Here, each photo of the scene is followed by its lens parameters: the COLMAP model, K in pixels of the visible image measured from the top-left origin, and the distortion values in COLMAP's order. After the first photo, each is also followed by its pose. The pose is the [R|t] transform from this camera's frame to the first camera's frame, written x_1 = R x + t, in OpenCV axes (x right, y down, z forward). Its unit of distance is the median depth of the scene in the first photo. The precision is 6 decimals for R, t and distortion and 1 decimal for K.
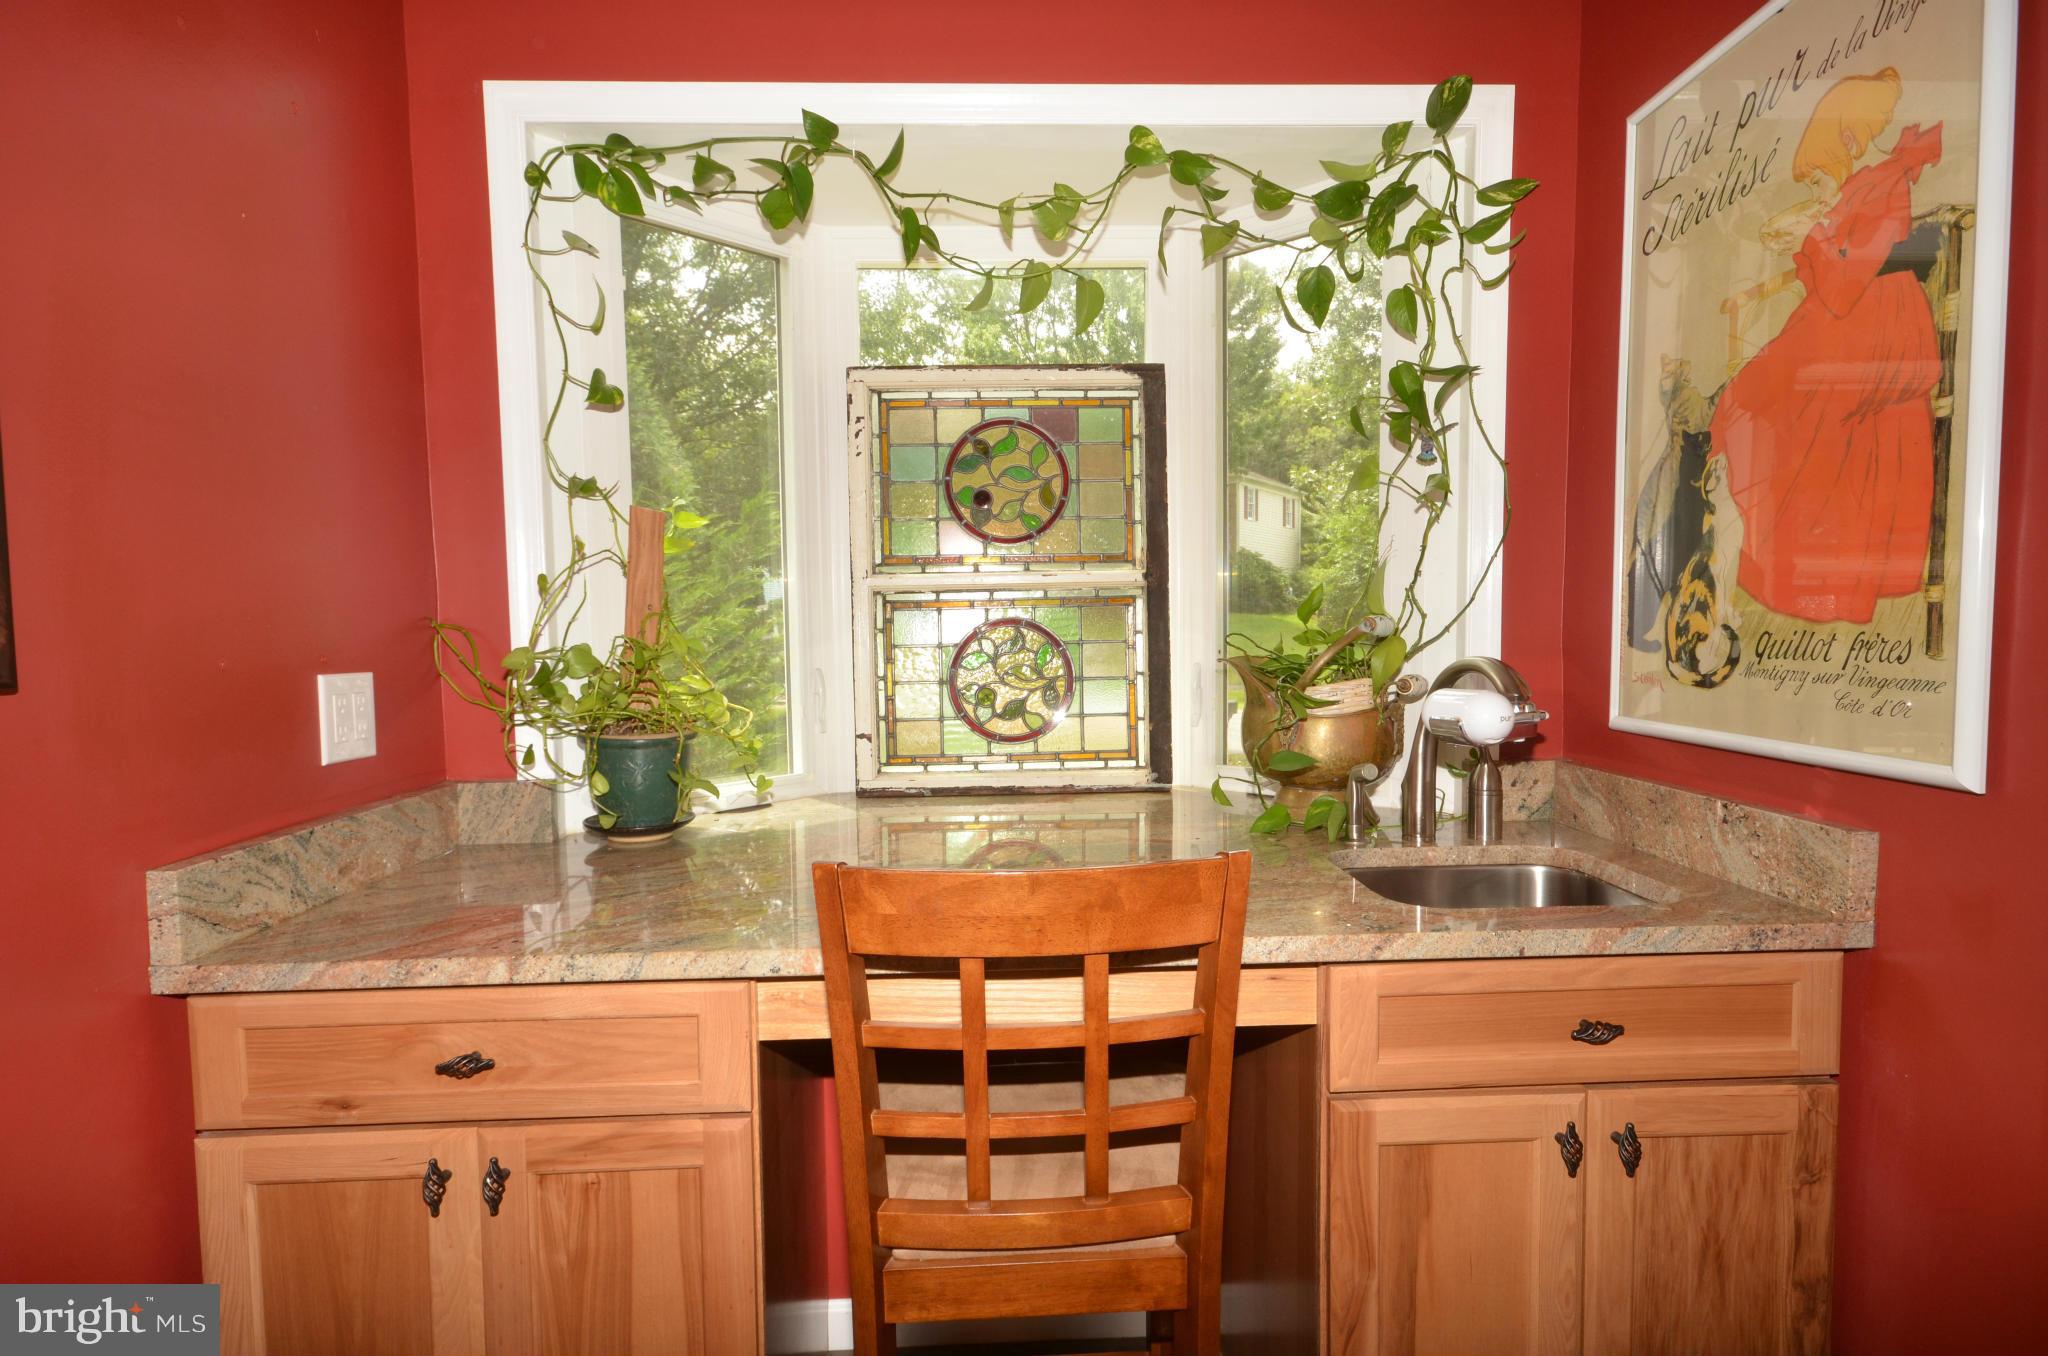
lens RADIAL K [[1035.0, 0, 1018.7], [0, 1035.0, 693.8], [0, 0, 1]] dist [-0.000082, -0.000427]
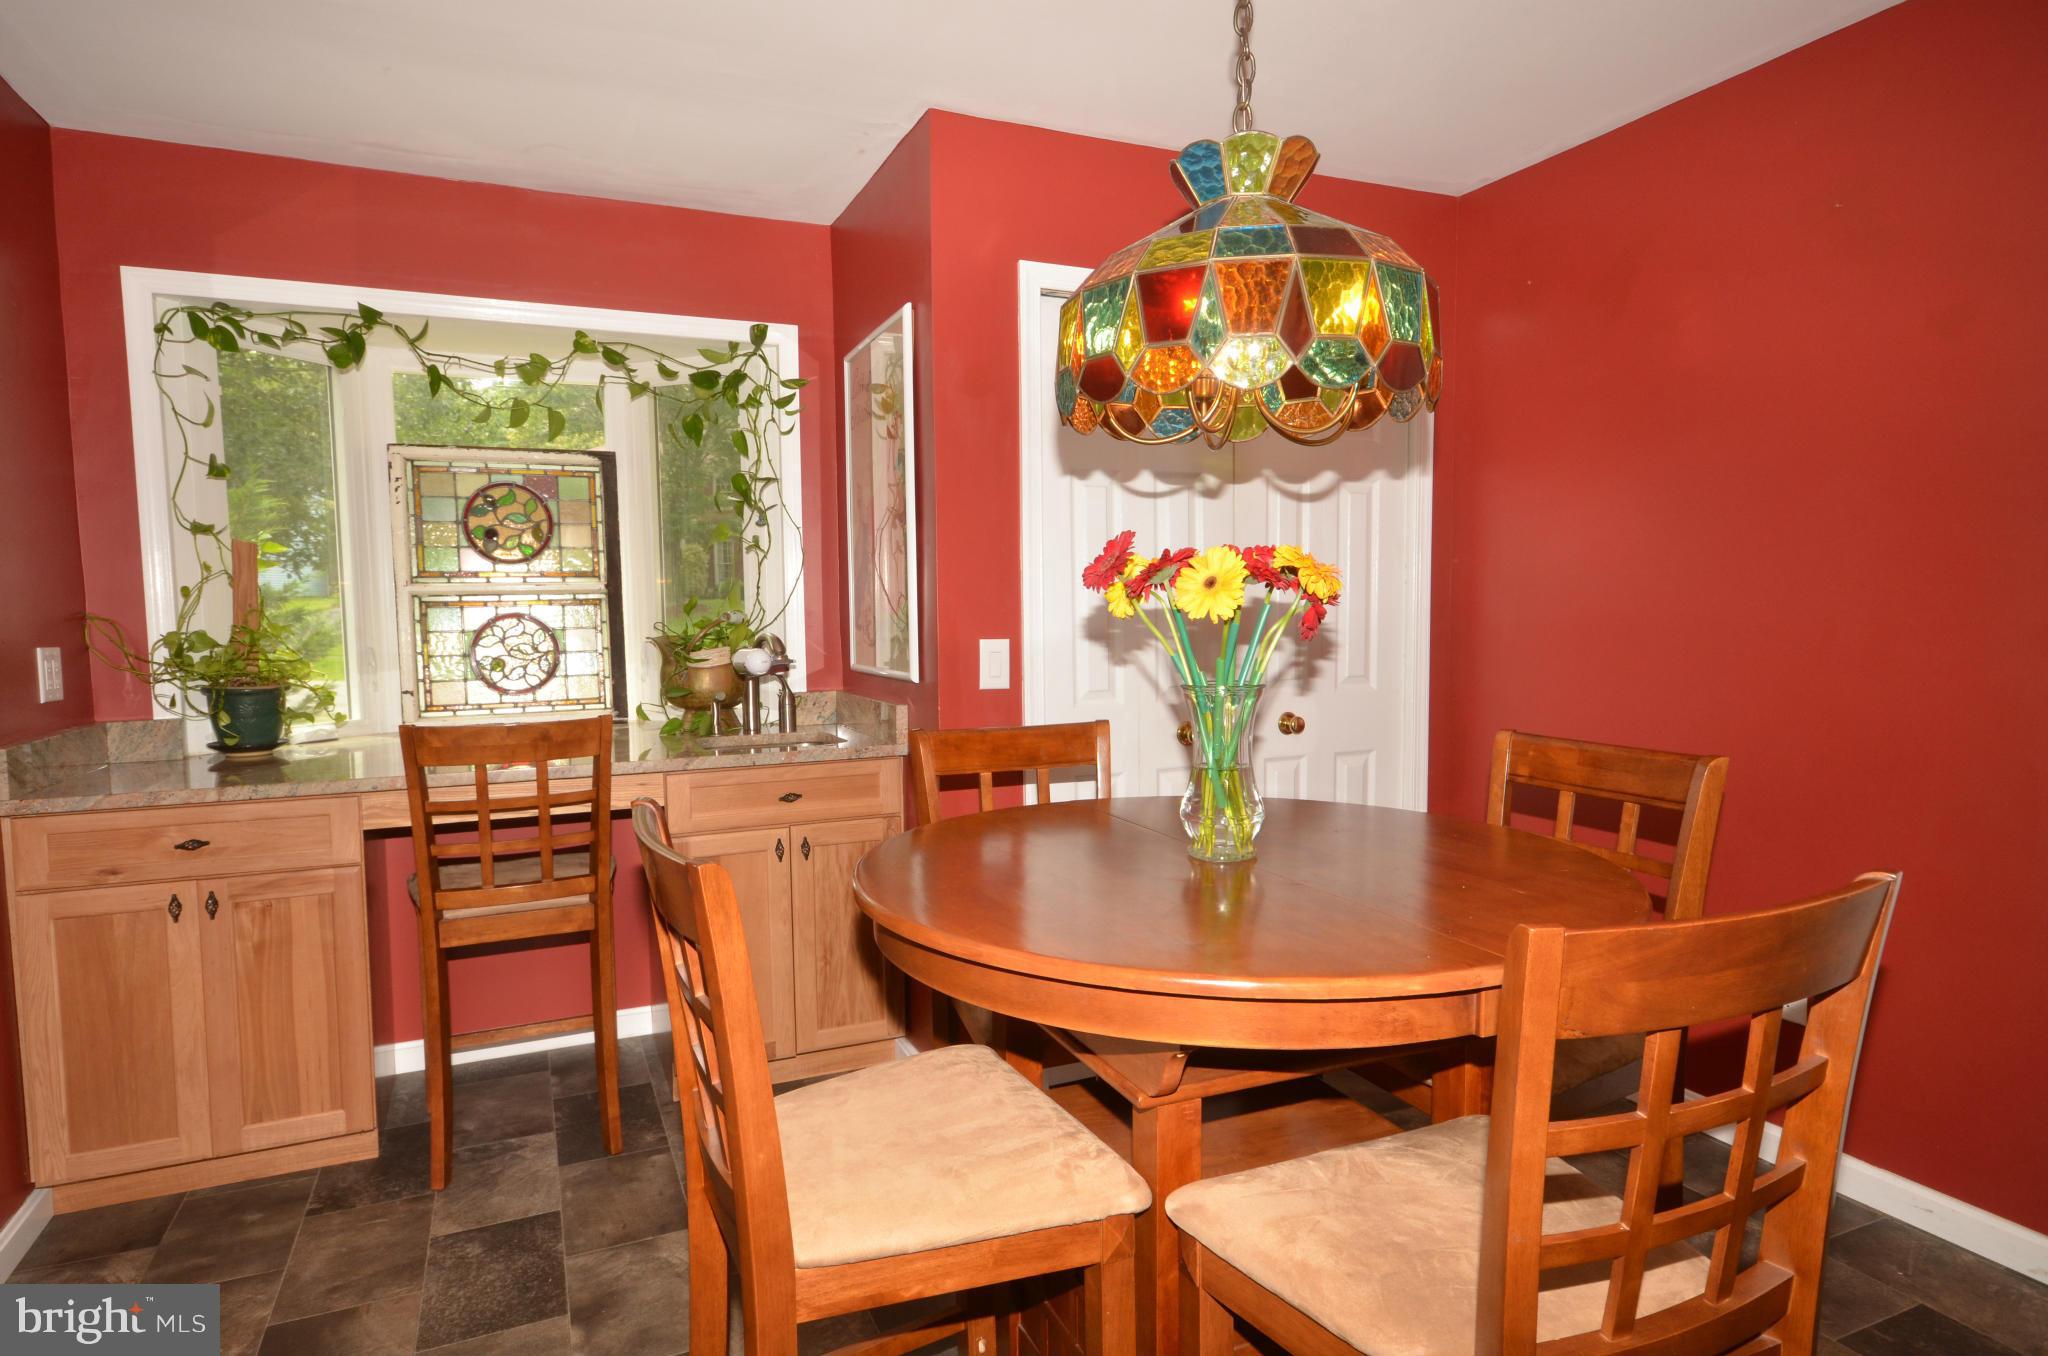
lens RADIAL K [[1145.3, 0, 1015.3], [0, 1145.3, 695.6], [0, 0, 1]] dist [0.001808, 0.019345]
pose [[0.932672, -0.025764, 0.359805, 0.085001], [0.025712, 0.999657, 0.004932, 0.071247], [-0.359809, 0.004651, 0.933014, -1.014230]]
